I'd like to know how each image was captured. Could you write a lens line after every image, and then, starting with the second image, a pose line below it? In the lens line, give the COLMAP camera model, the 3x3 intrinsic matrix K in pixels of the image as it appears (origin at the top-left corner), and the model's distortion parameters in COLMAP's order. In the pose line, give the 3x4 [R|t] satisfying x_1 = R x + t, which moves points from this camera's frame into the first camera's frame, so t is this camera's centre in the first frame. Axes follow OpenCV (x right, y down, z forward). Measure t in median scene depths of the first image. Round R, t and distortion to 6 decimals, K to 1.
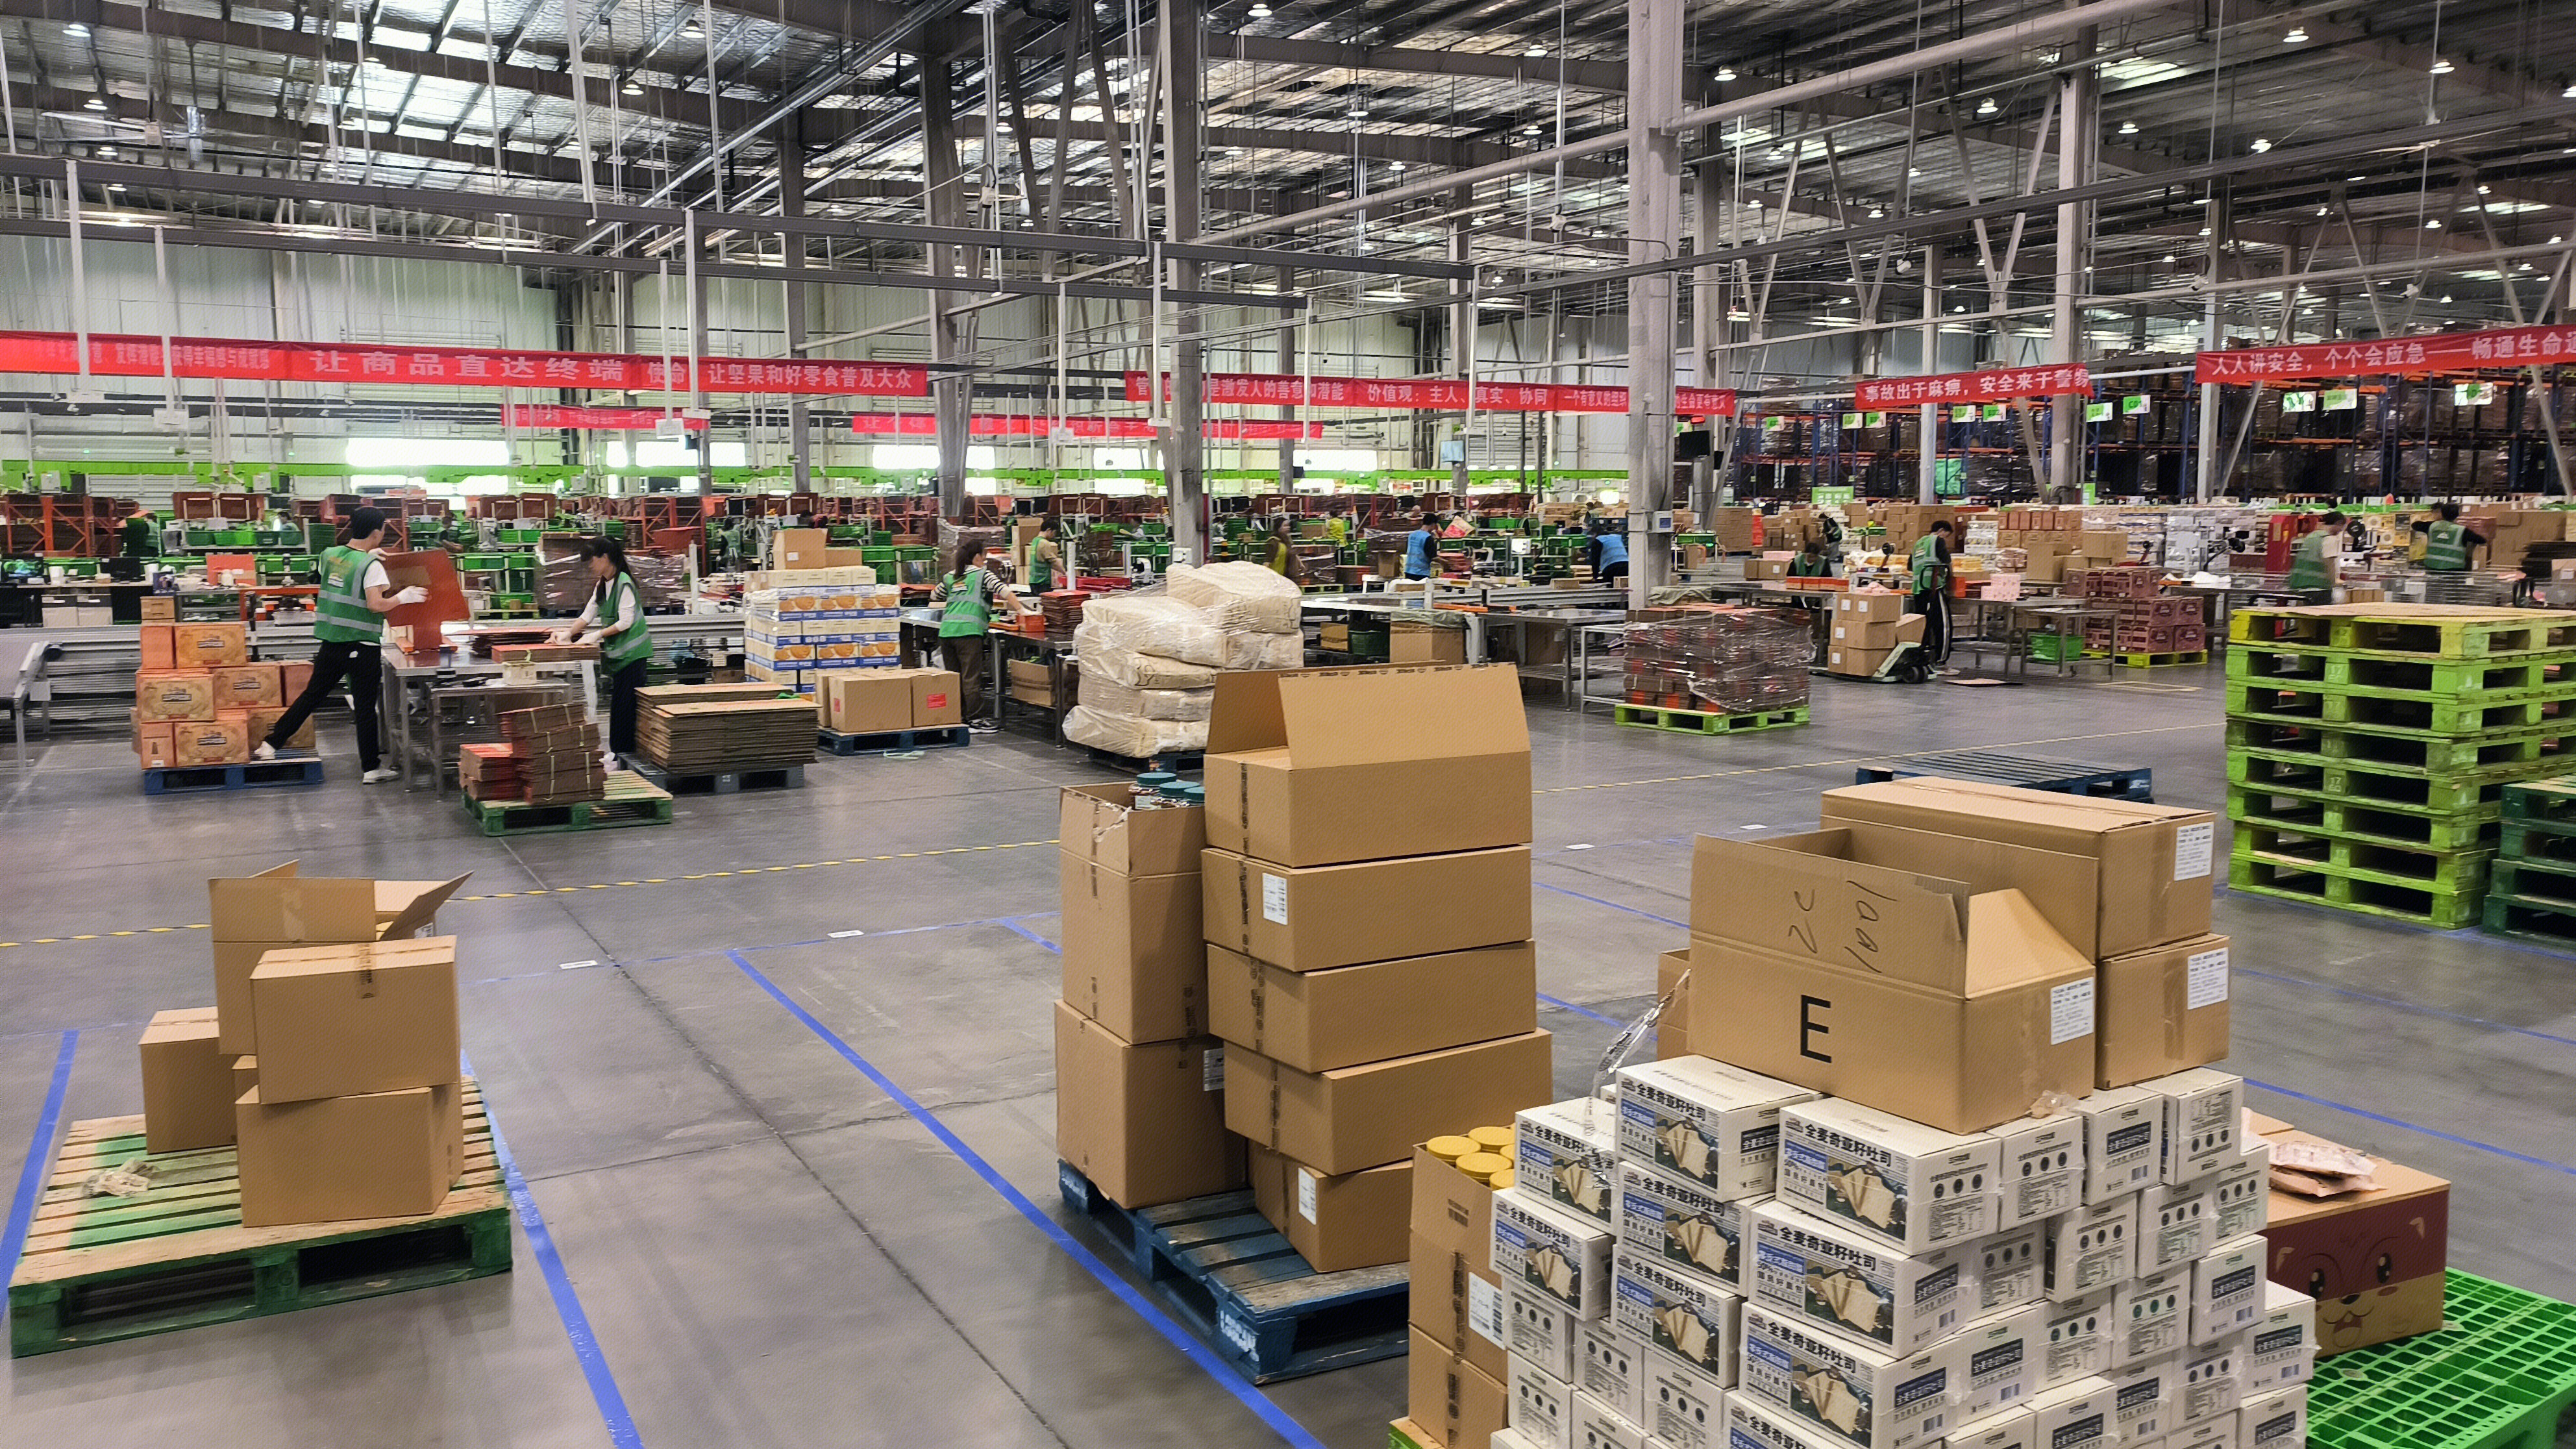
lens RADIAL K [[1872.7, 0, 1288.0], [0, 1872.7, 724.5], [0, 0, 1]] dist [0.041968, -0.009078]
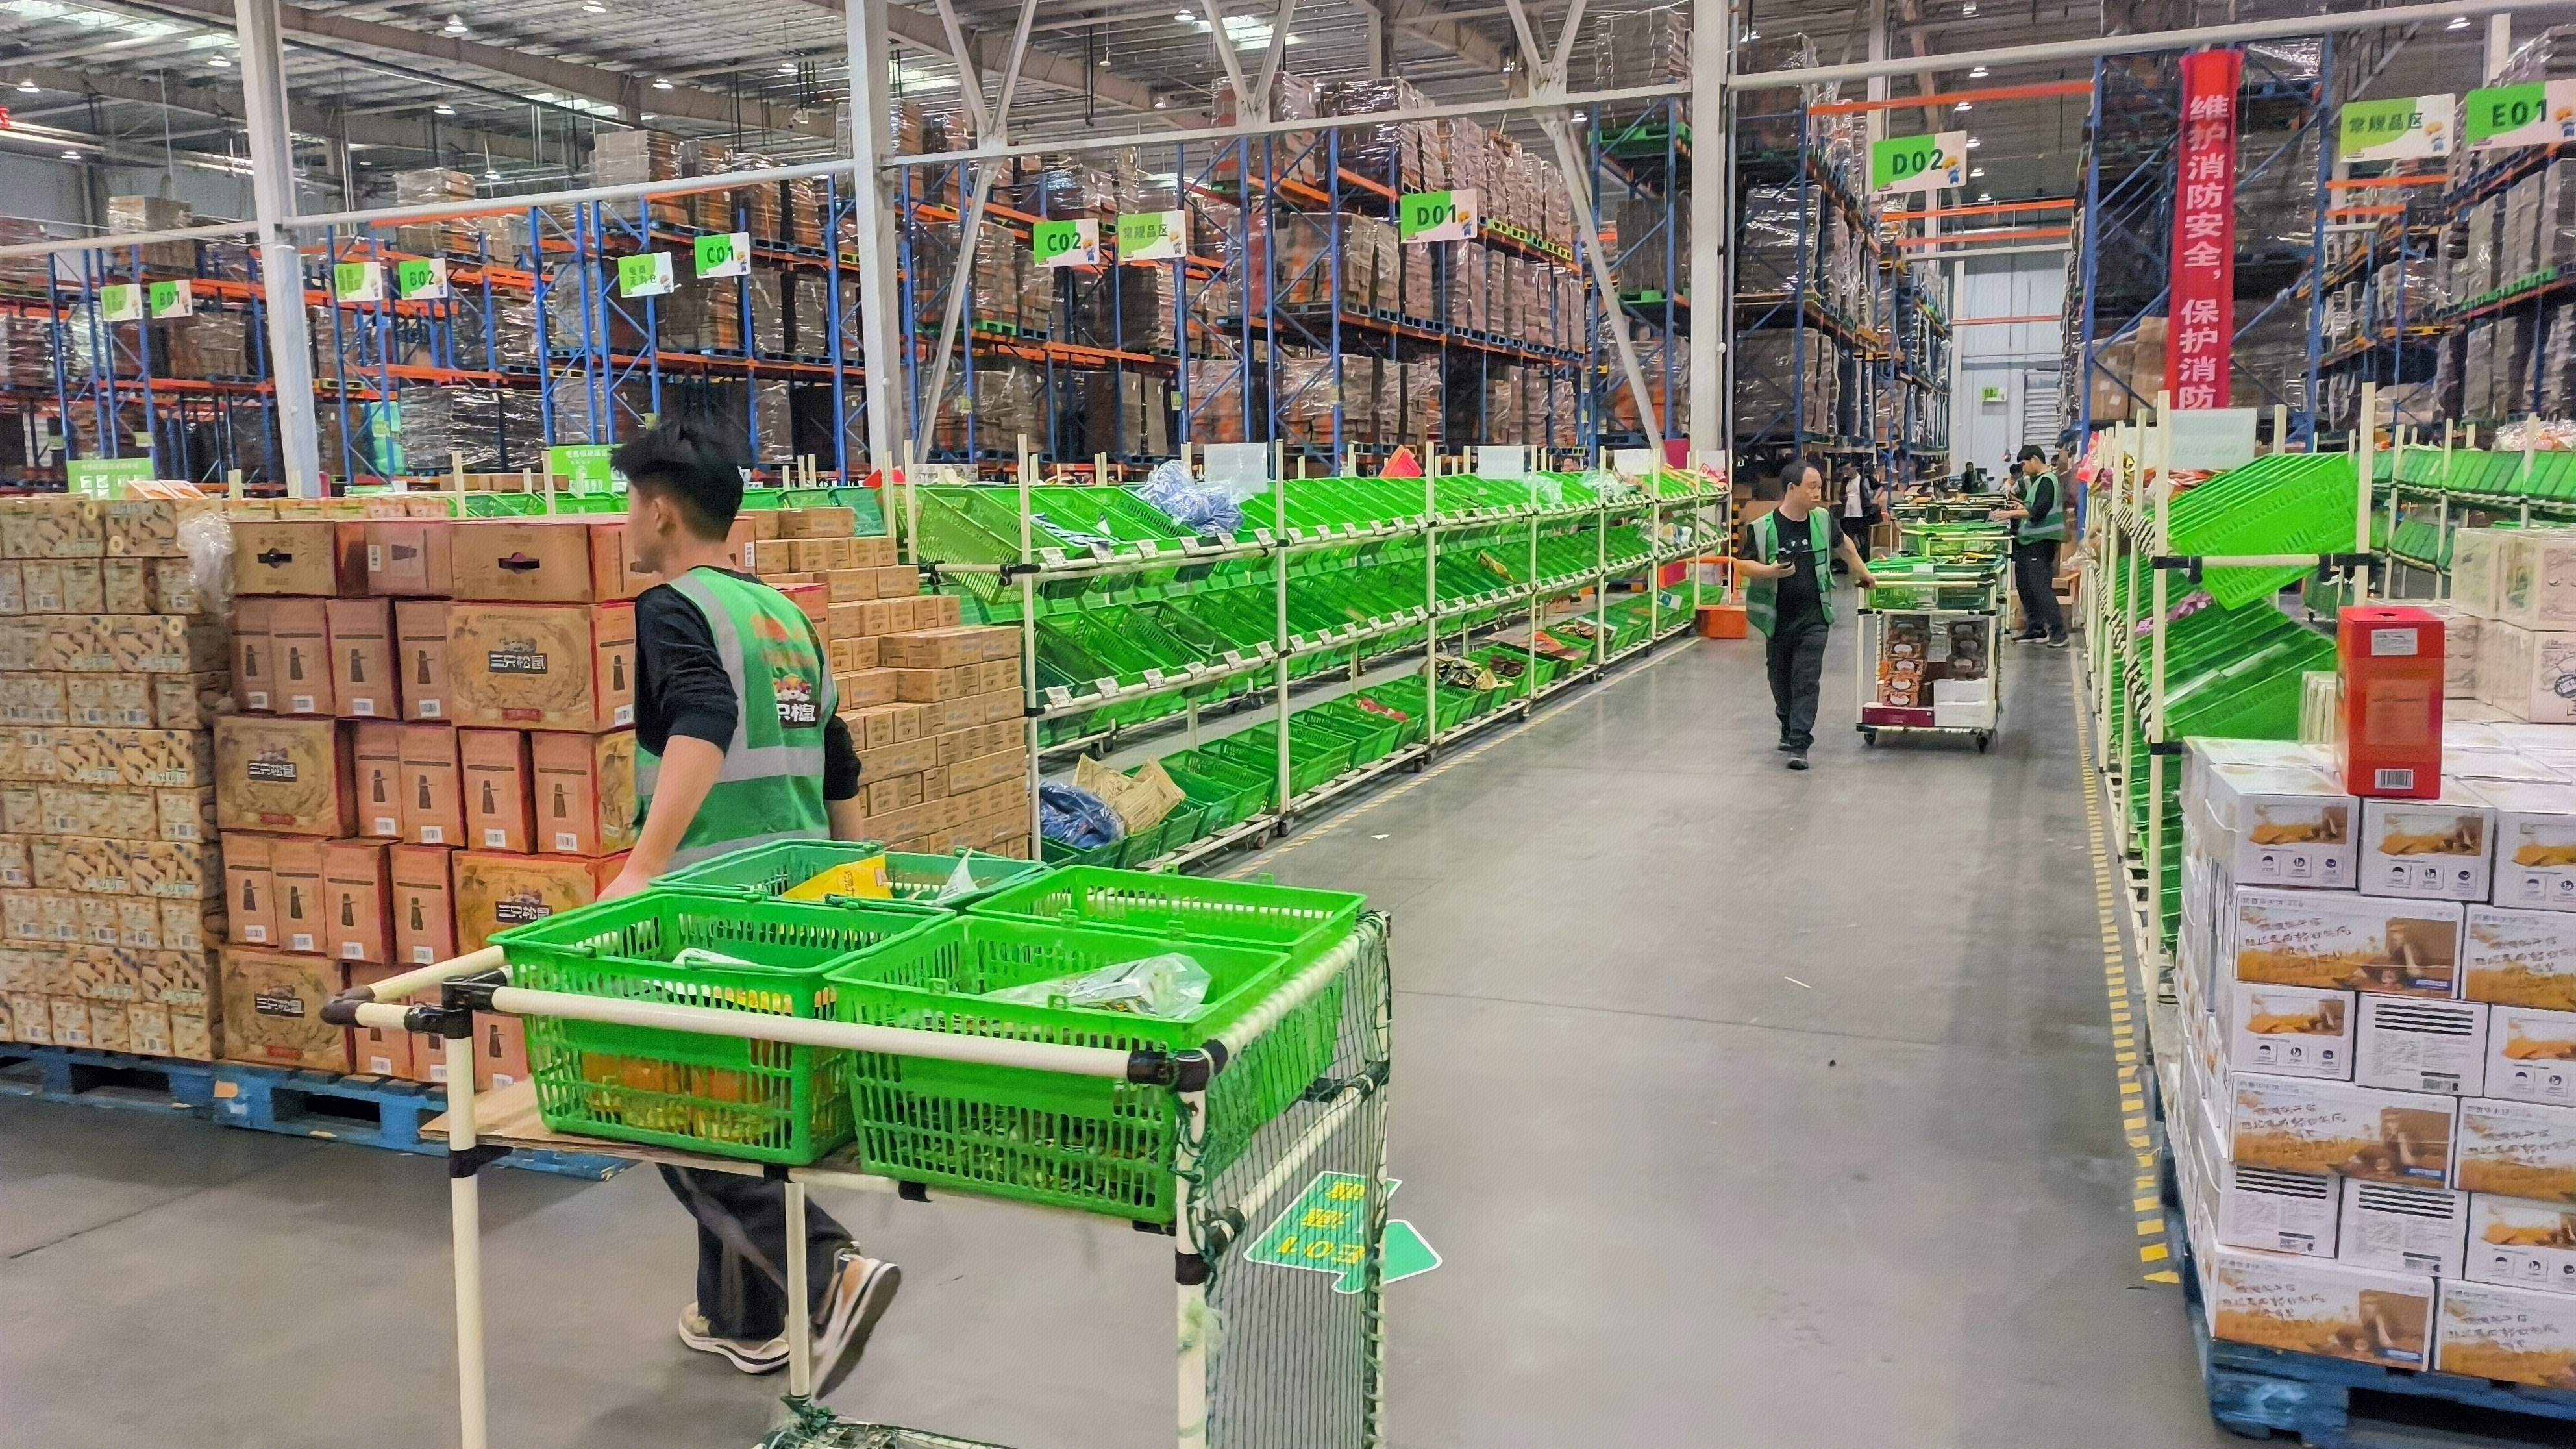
lens RADIAL K [[1889.3, 0, 1288.0], [0, 1889.3, 724.5], [0, 0, 1]] dist [0.048081, -0.038579]
pose [[0.787170, -0.079621, 0.611575, 0.284354], [0.085584, 0.996140, 0.019531, -0.061812], [-0.610770, 0.036967, 0.790945, 0.598364]]
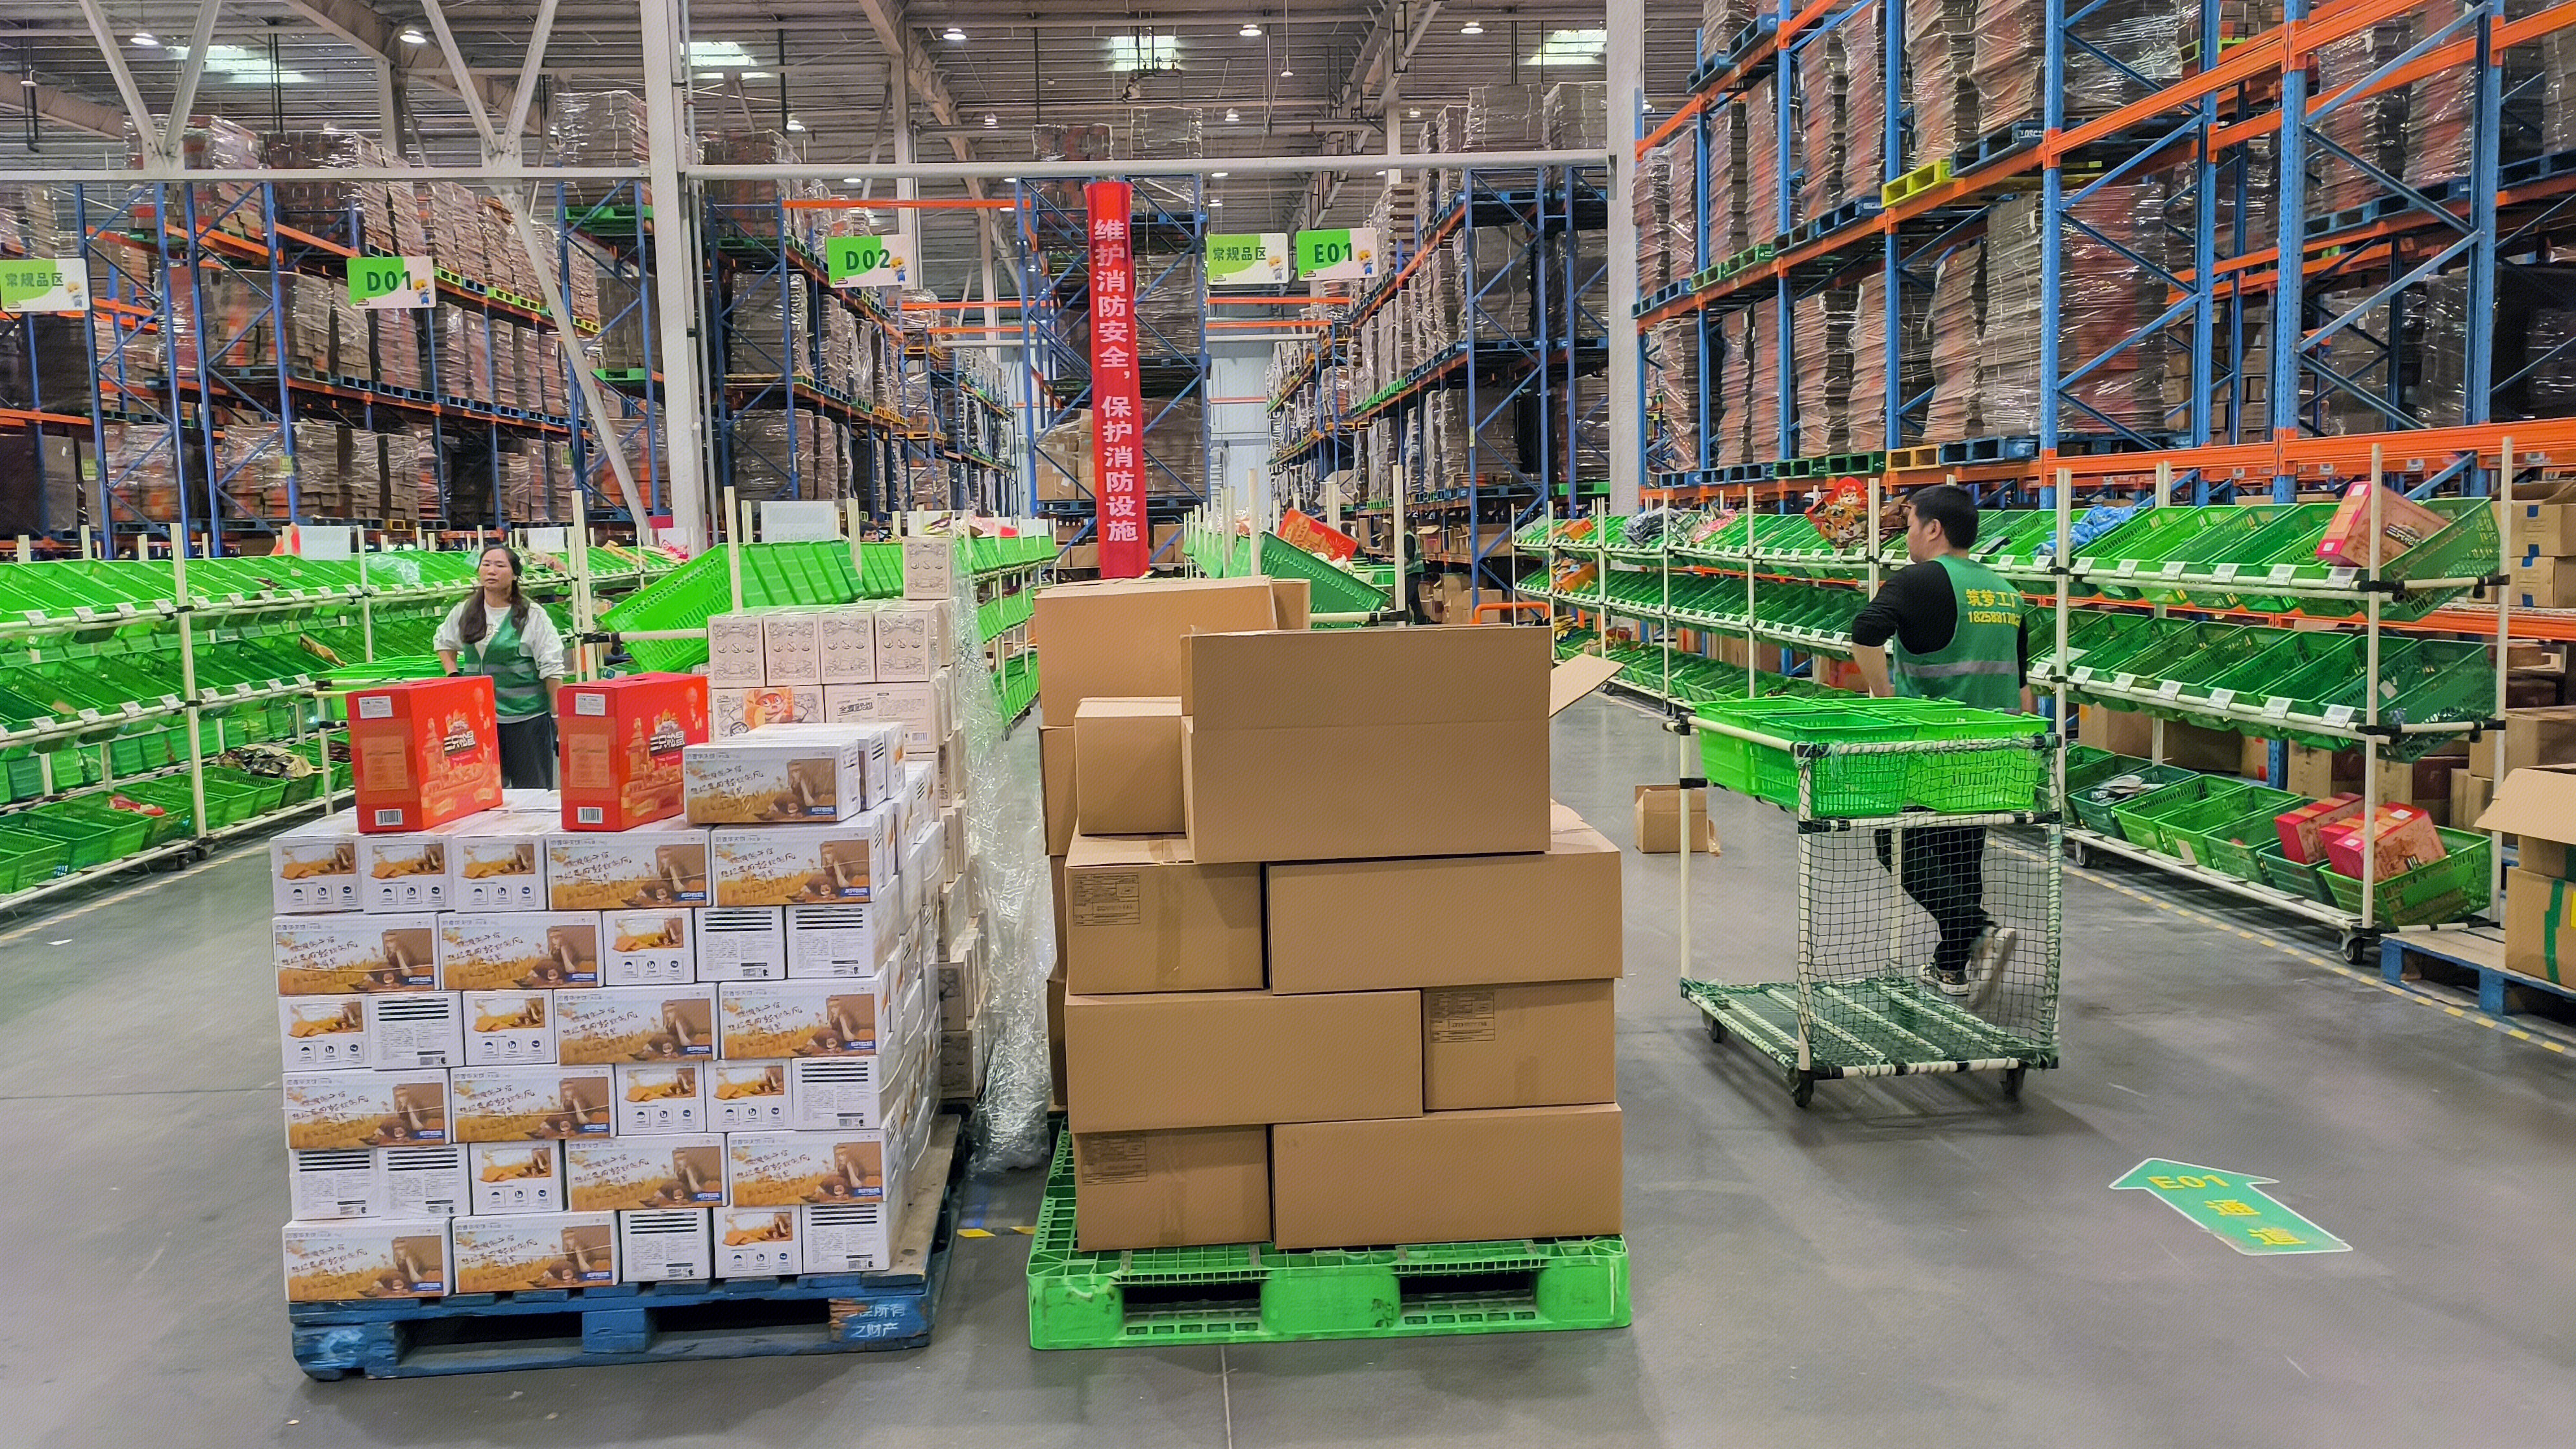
lens RADIAL K [[1872.7, 0, 1288.0], [0, 1872.7, 724.5], [0, 0, 1]] dist [0.041968, -0.009078]
pose [[0.447209, -0.089299, 0.889960, 0.295267], [0.133567, 0.990514, 0.032270, -0.058409], [-0.884400, 0.104438, 0.454894, 0.570082]]
